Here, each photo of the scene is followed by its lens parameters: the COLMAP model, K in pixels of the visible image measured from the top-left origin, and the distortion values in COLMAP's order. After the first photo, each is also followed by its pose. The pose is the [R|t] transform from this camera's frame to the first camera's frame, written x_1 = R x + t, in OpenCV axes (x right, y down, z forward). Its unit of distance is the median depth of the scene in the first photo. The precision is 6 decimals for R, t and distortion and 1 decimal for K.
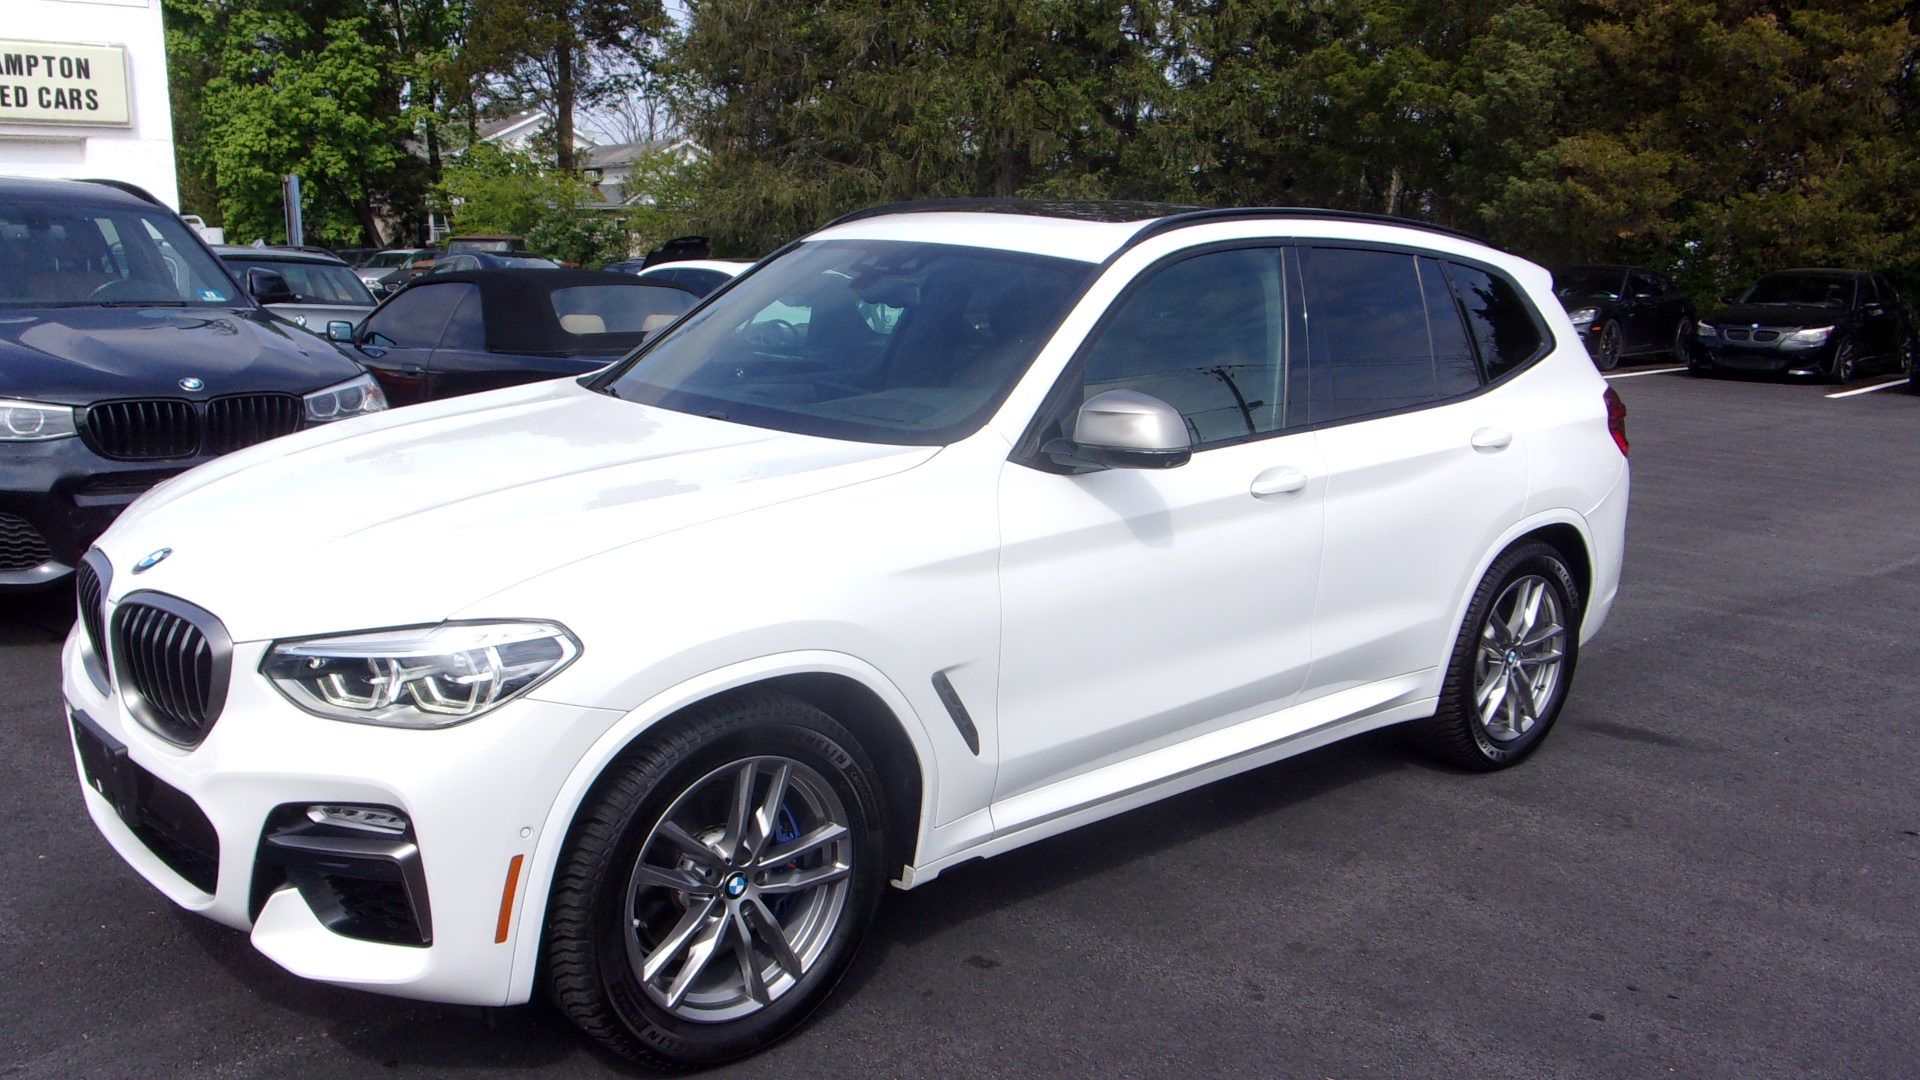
lens RADIAL K [[1636.6, 0, 960.7], [0, 1636.6, 538.2], [0, 0, 1]] dist [0.023213, -0.040487]
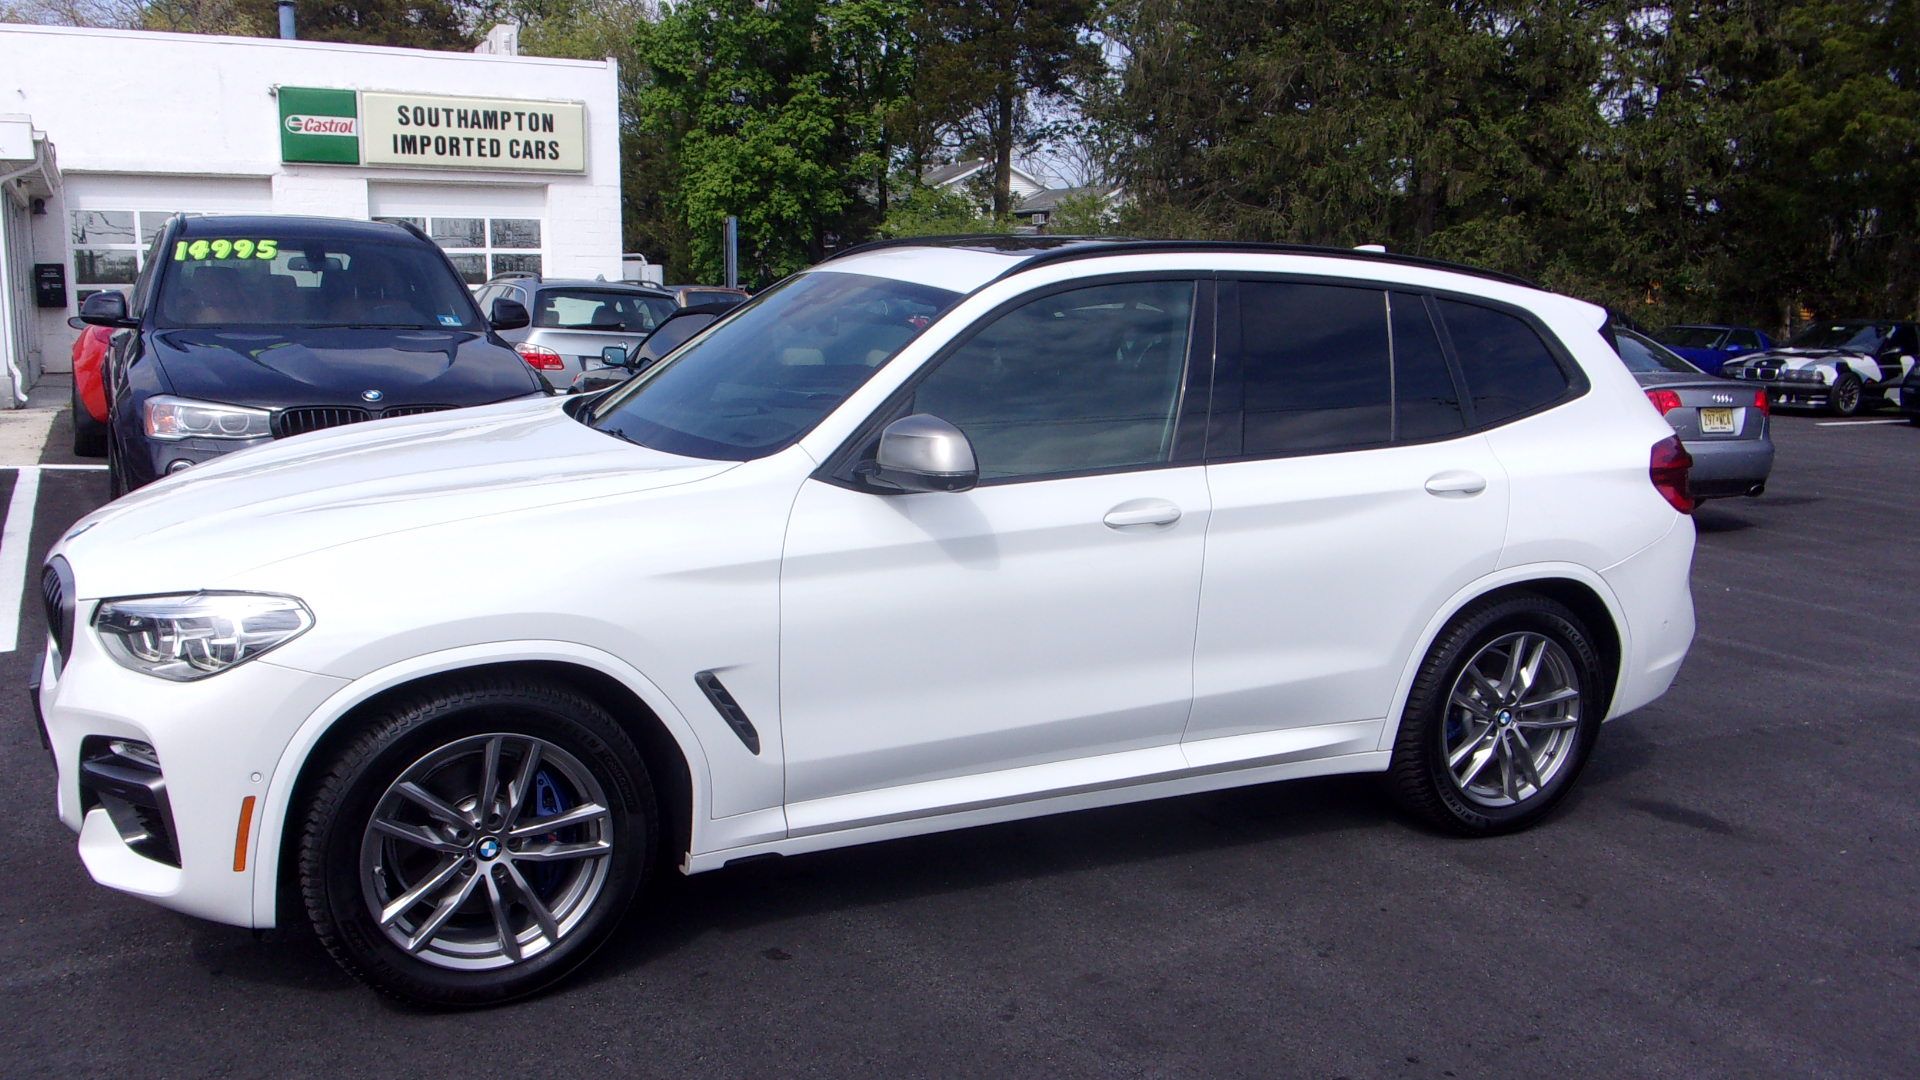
lens RADIAL K [[1639.3, 0, 964.8], [0, 1639.3, 527.6], [0, 0, 1]] dist [0.016872, -0.003494]
pose [[0.965620, 0.047995, -0.255489, 0.038910], [-0.055983, 0.998141, -0.024079, 0.000409], [0.253859, 0.037554, 0.966512, 0.000376]]
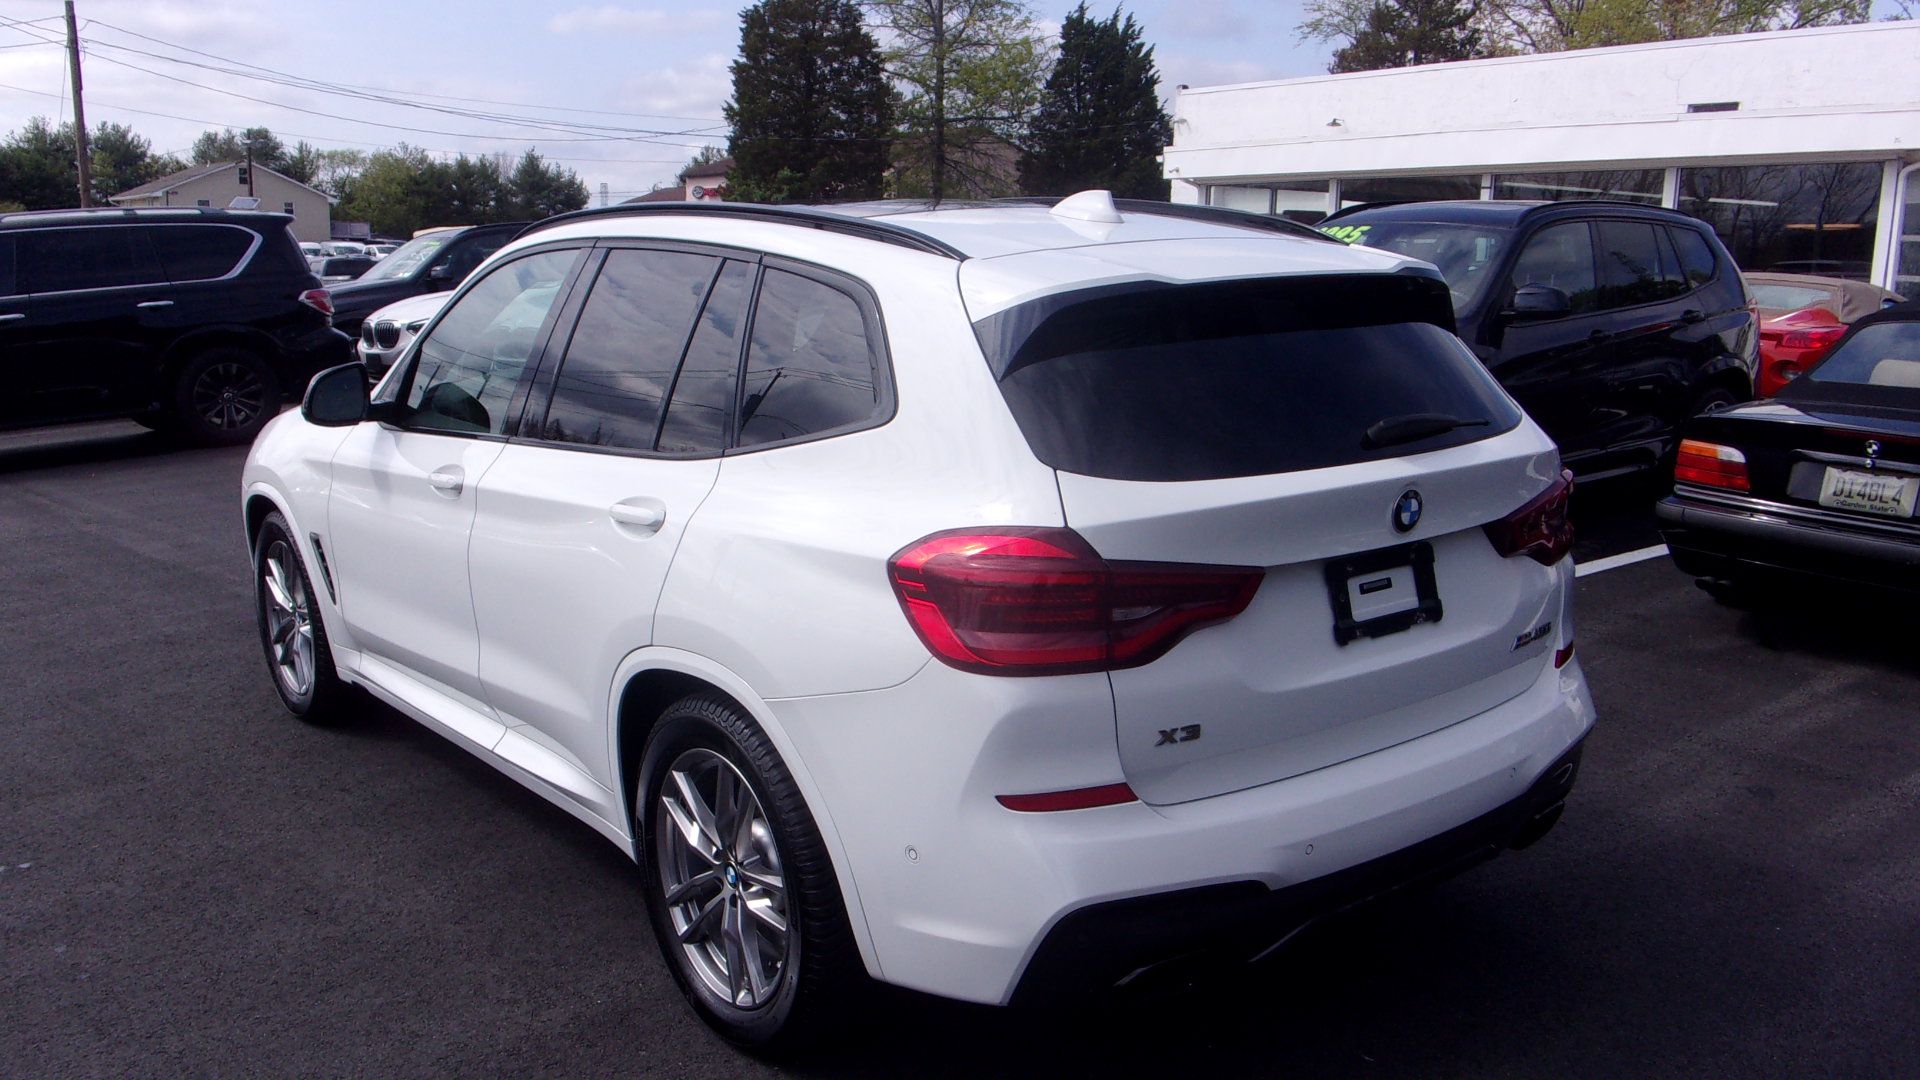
lens RADIAL K [[1672.1, 0, 966.5], [0, 1672.1, 490.2], [0, 0, 1]] dist [0.022017, -0.001934]
pose [[0.022198, 0.148076, -0.988727, 0.139351], [-0.200479, 0.969542, 0.140701, -0.026909], [0.979447, 0.195095, 0.051208, 0.145693]]
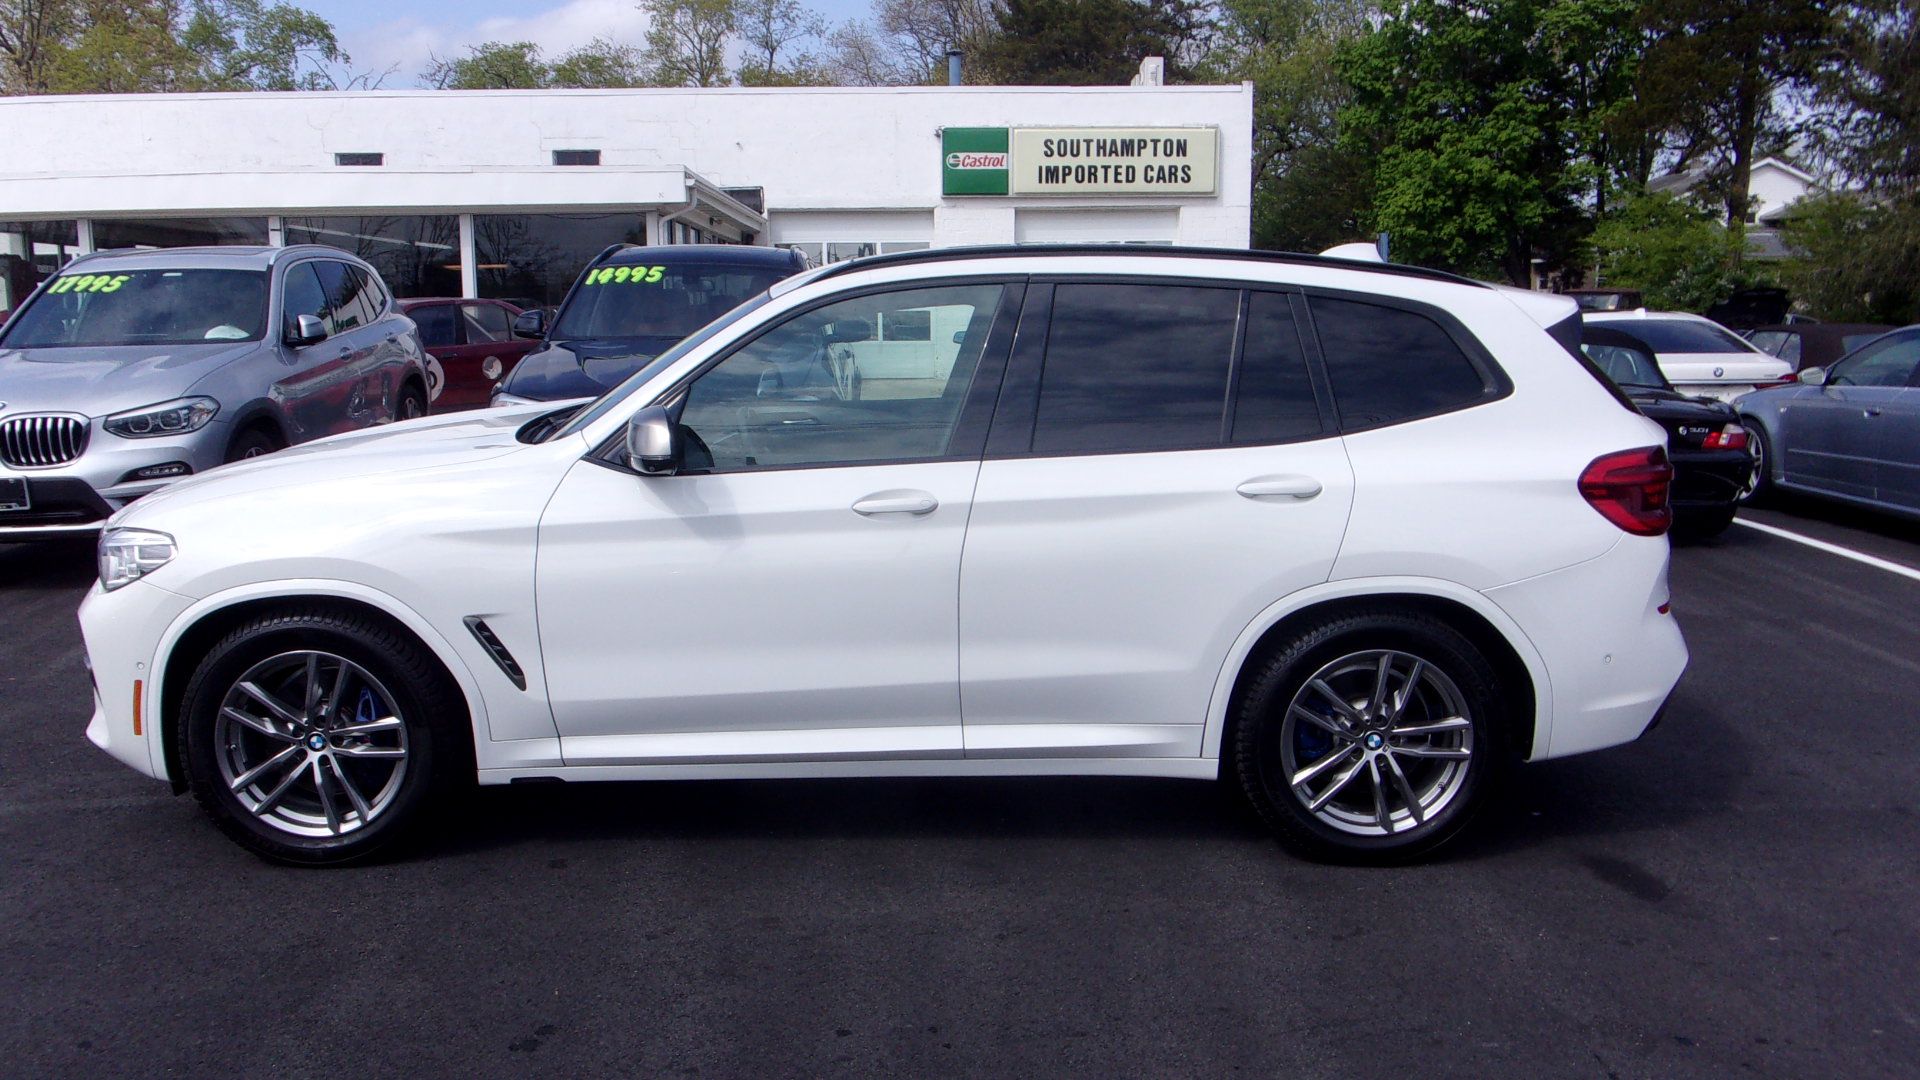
lens RADIAL K [[1639.3, 0, 964.8], [0, 1639.3, 527.6], [0, 0, 1]] dist [0.016872, -0.003494]
pose [[0.770668, 0.087447, -0.631208, 0.102446], [-0.112257, 0.993679, 0.000605, -0.002720], [0.627271, 0.070391, 0.775614, 0.023083]]
